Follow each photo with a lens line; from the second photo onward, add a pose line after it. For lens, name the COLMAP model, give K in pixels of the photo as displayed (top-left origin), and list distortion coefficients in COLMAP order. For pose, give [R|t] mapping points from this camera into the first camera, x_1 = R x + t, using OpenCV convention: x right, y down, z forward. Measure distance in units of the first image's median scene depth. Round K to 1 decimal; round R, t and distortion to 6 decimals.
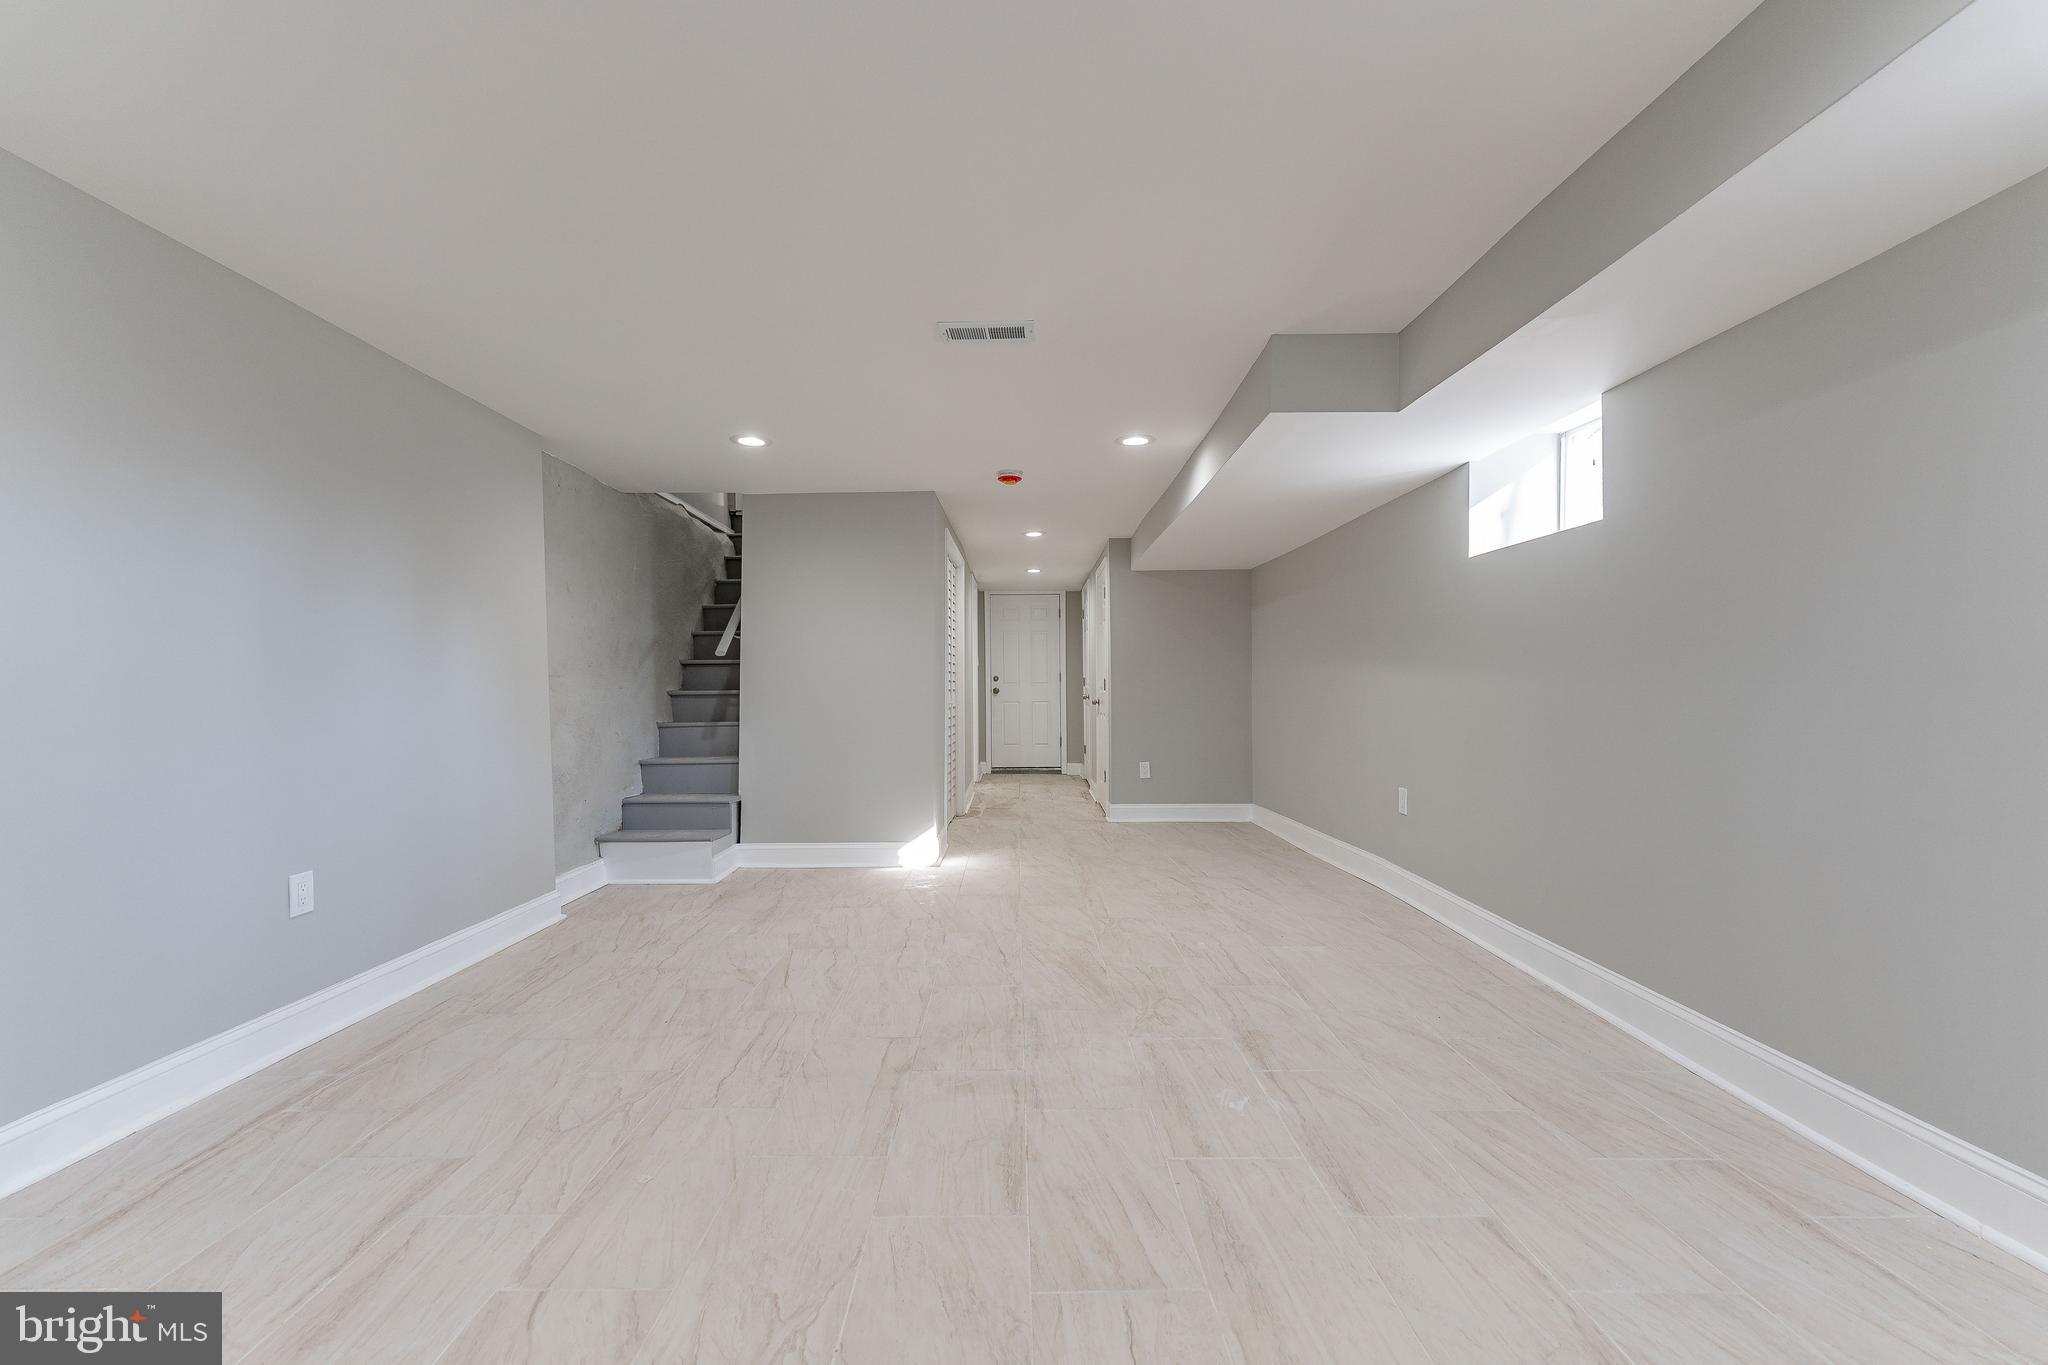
lens RADIAL K [[825.9, 0, 1022.0], [0, 825.9, 679.0], [0, 0, 1]] dist [0.001815, 0.000015]
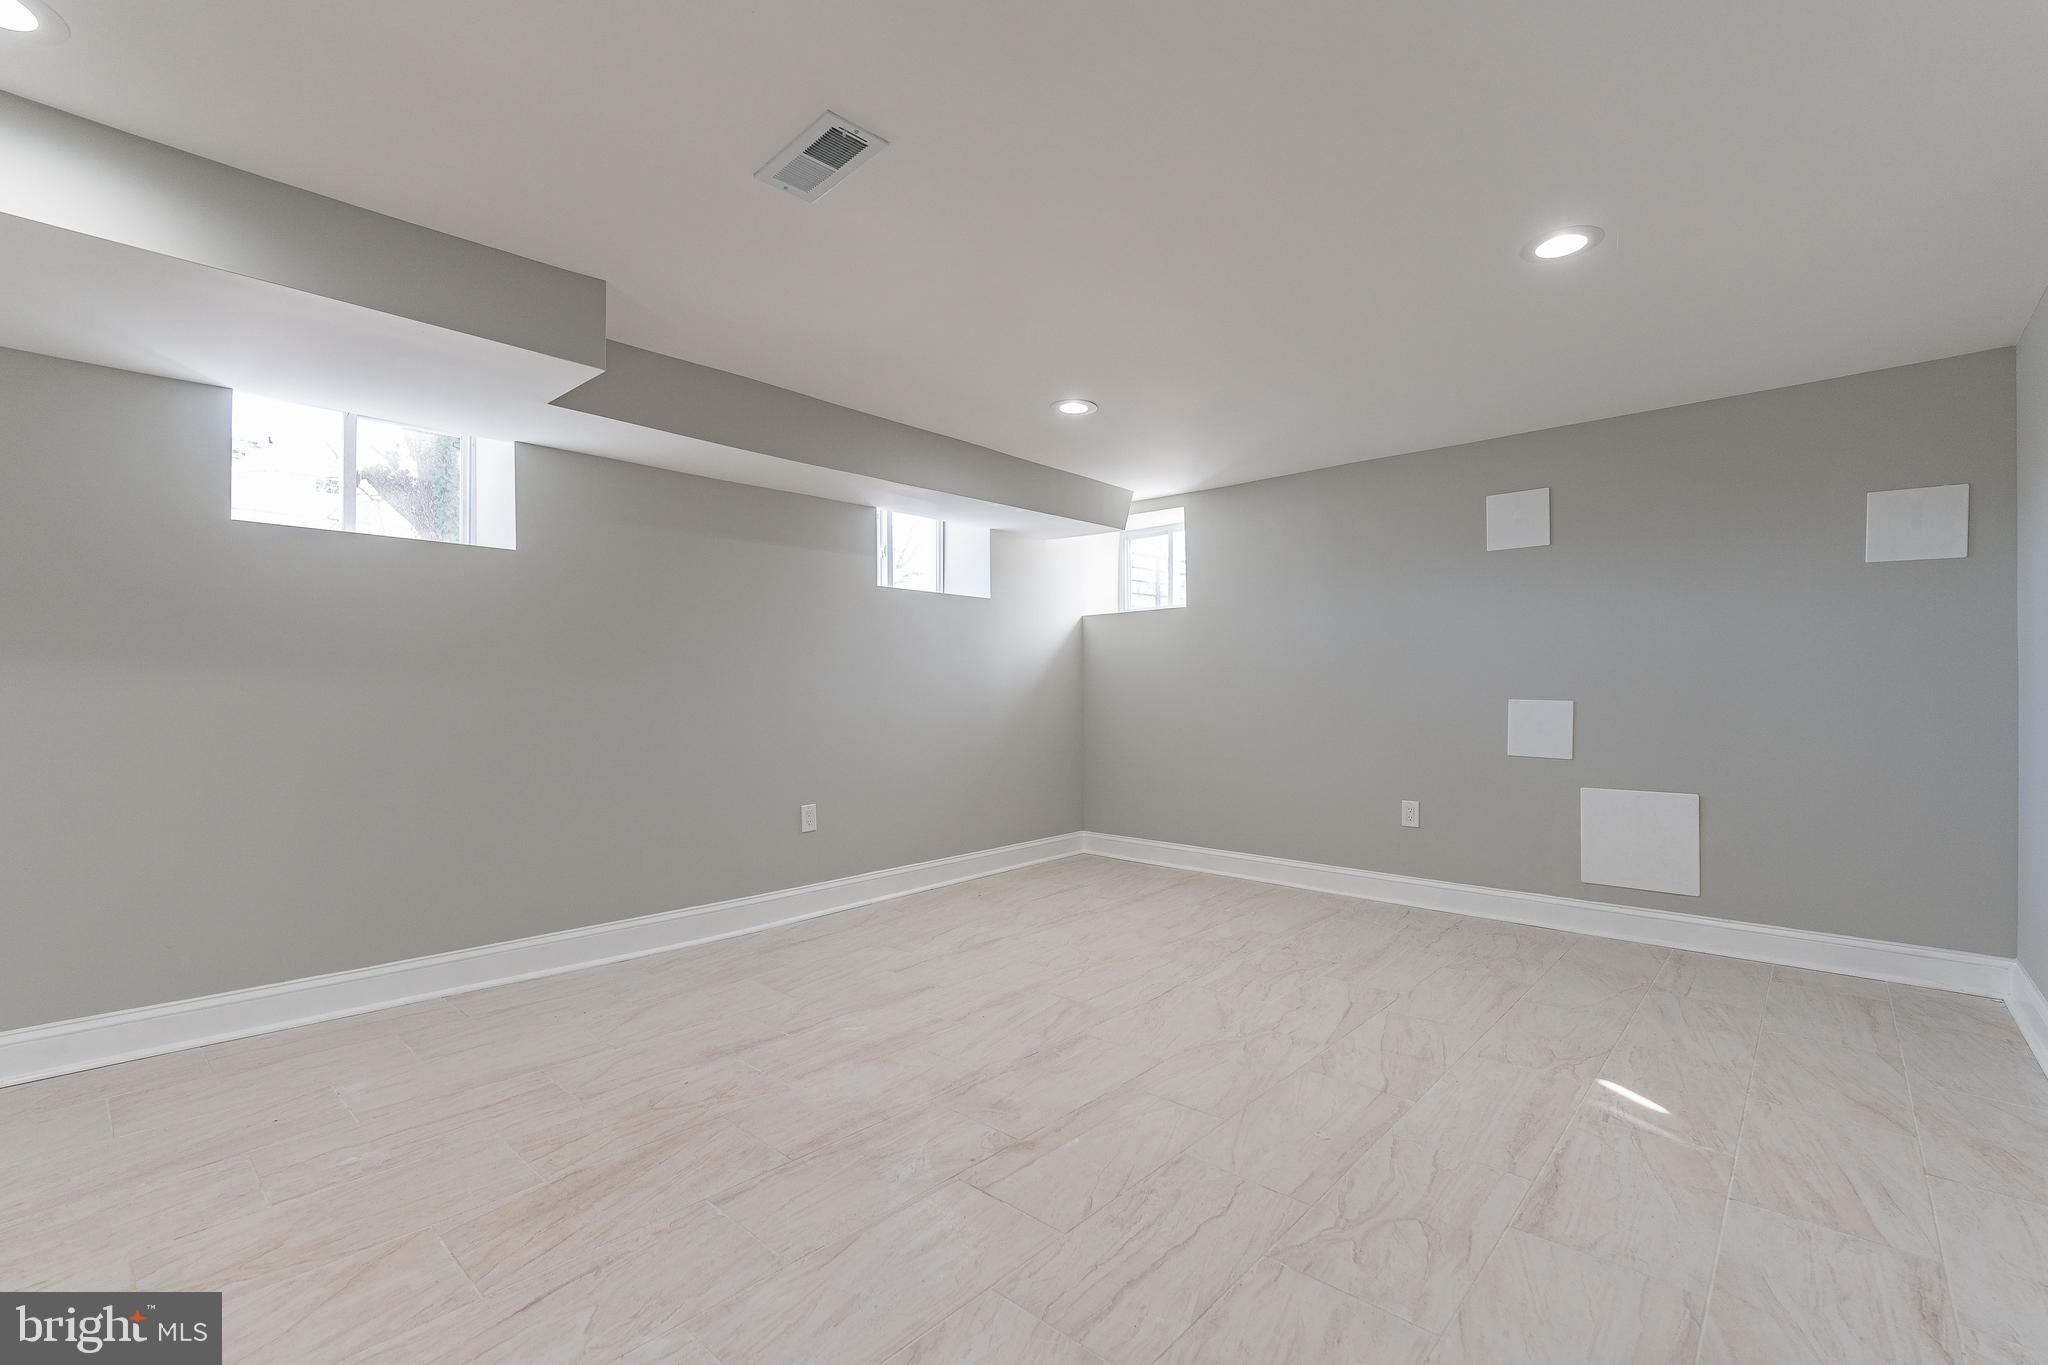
lens RADIAL K [[885.1, 0, 1026.3], [0, 885.1, 679.2], [0, 0, 1]] dist [-0.001487, -0.000030]
pose [[-0.737968, 0.018664, 0.674578, -0.587964], [0.000553, 0.999634, -0.027053, 0.019492], [-0.674836, -0.019591, -0.737708, 1.294610]]
